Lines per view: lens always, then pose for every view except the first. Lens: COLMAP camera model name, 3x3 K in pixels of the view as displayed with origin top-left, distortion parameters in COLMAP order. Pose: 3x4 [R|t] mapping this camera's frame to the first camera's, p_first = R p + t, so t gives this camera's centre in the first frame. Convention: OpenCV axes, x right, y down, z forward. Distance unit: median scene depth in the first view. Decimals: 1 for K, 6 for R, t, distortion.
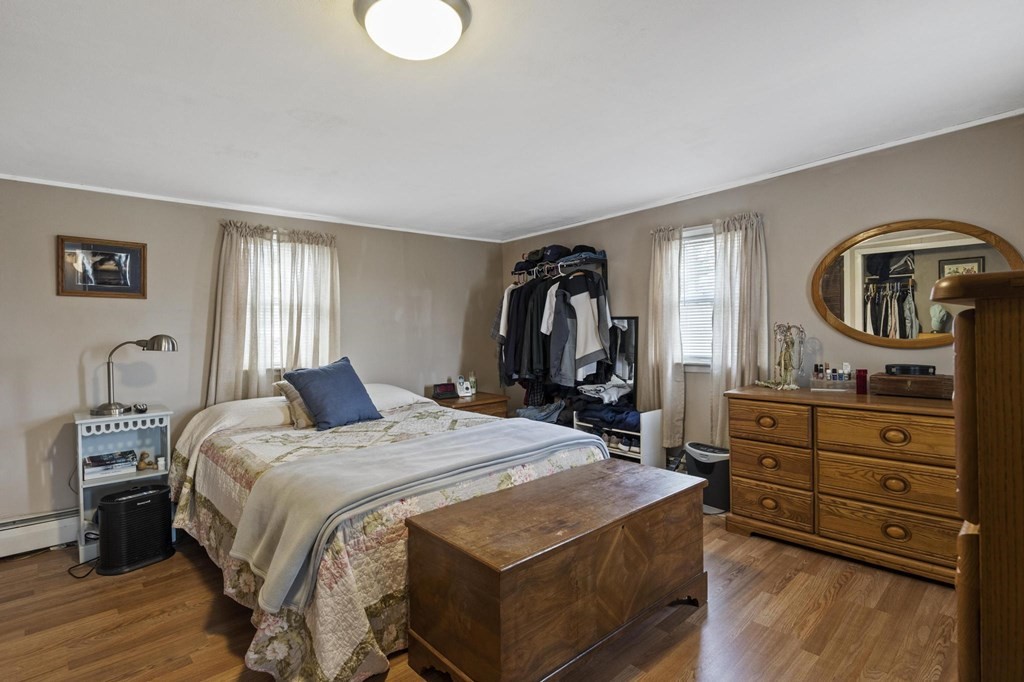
lens RADIAL K [[506.2, 0, 514.8], [0, 506.2, 329.7], [0, 0, 1]] dist [-0.026838, 0.000080]
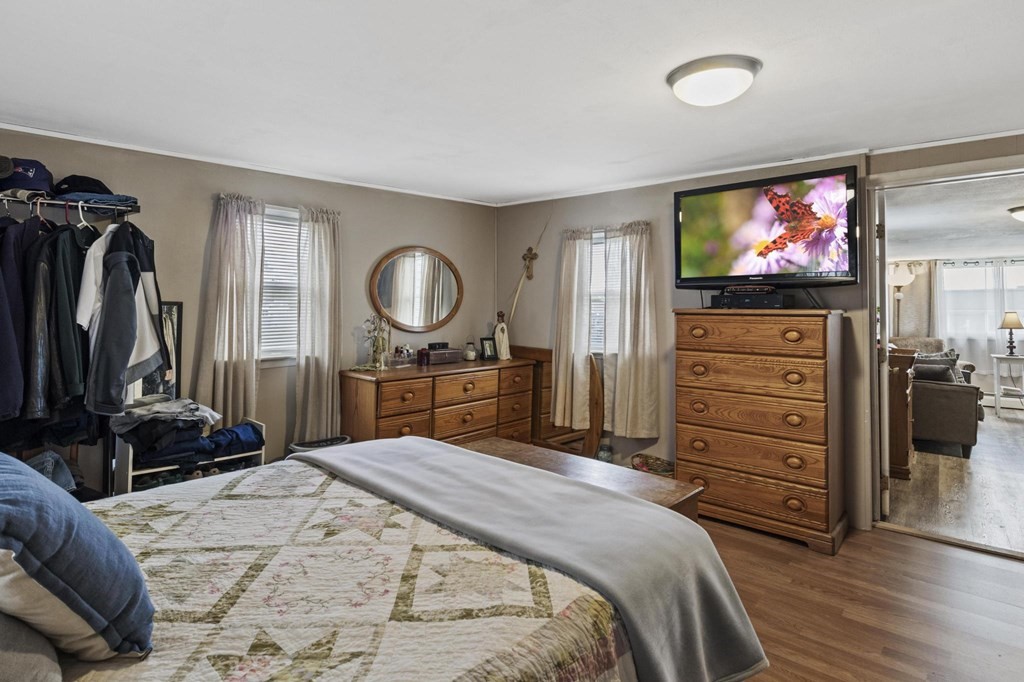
lens RADIAL K [[515.1, 0, 510.8], [0, 515.1, 303.1], [0, 0, 1]] dist [-0.016899, 0.000002]
pose [[-0.096365, 0.024304, 0.995049, -0.584791], [-0.006701, 0.999663, -0.025066, -0.010320], [-0.995324, -0.009083, -0.096170, 0.661222]]
